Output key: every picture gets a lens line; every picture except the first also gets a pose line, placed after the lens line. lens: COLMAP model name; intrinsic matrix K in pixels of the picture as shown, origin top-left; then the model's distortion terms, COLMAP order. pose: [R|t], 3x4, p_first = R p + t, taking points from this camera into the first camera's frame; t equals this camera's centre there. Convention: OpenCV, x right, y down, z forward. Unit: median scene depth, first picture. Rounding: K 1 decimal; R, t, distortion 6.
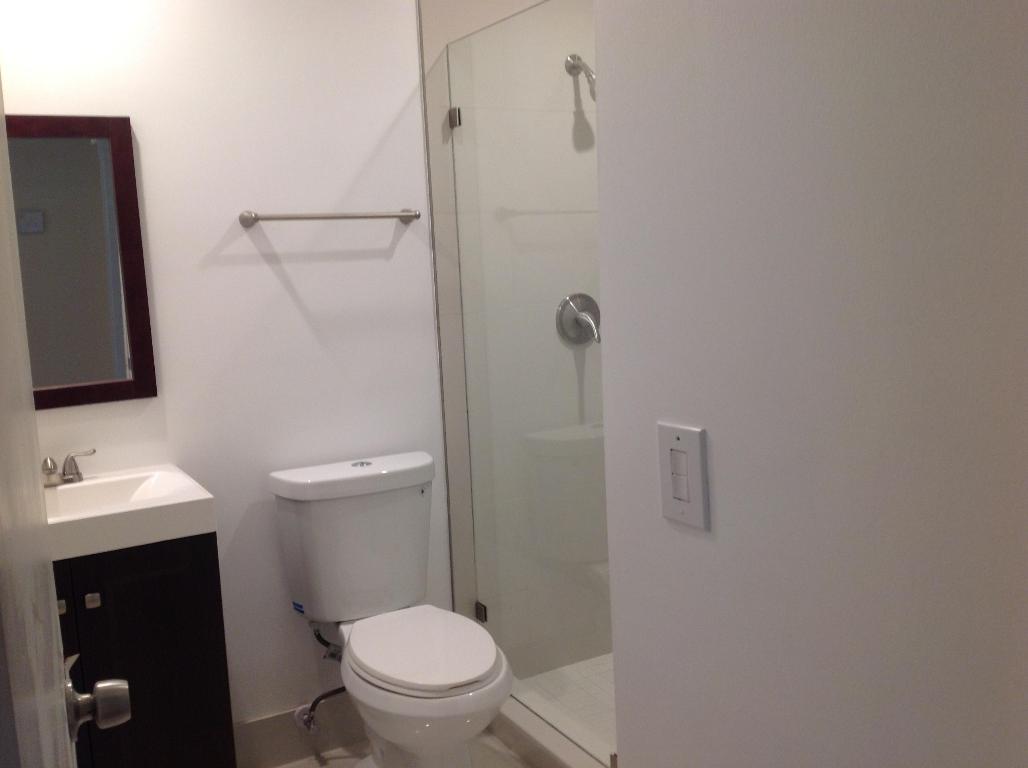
lens RADIAL K [[975.9, 0, 514.0], [0, 975.9, 384.0], [0, 0, 1]] dist [0.089865, -0.009491]
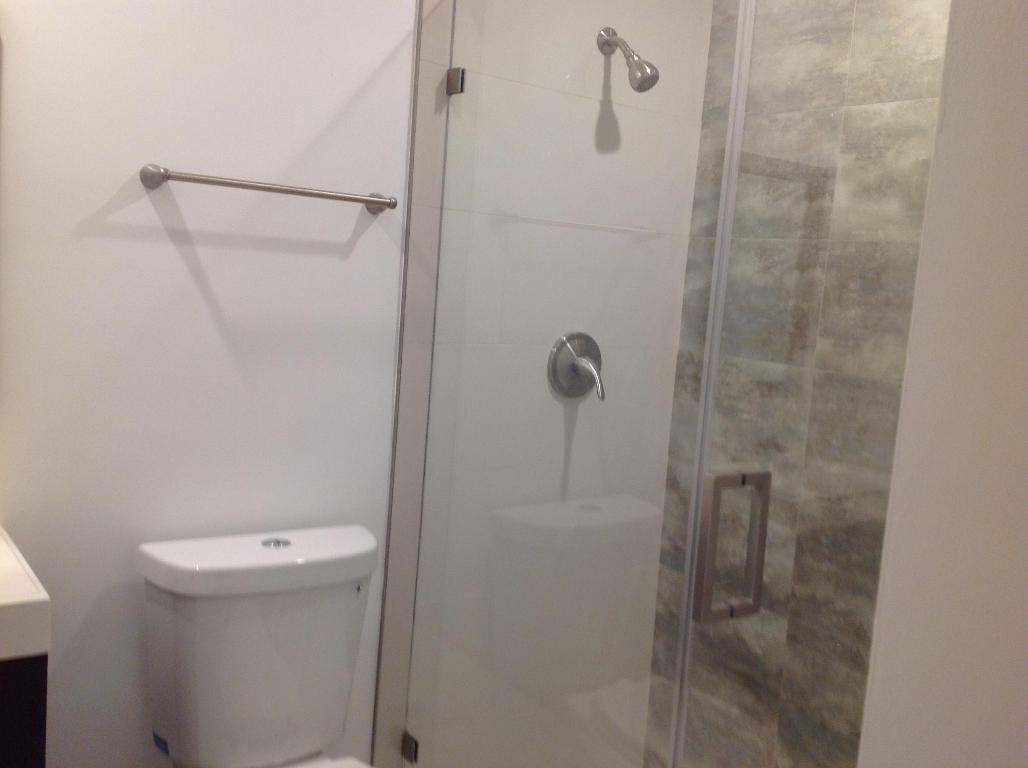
lens RADIAL K [[981.5, 0, 514.0], [0, 981.5, 384.0], [0, 0, 1]] dist [0.099360, -0.265741]
pose [[0.986159, 0.114864, 0.119568, -0.080382], [-0.112824, 0.993332, -0.023714, -0.031542], [-0.121495, 0.009895, 0.992543, 0.259534]]
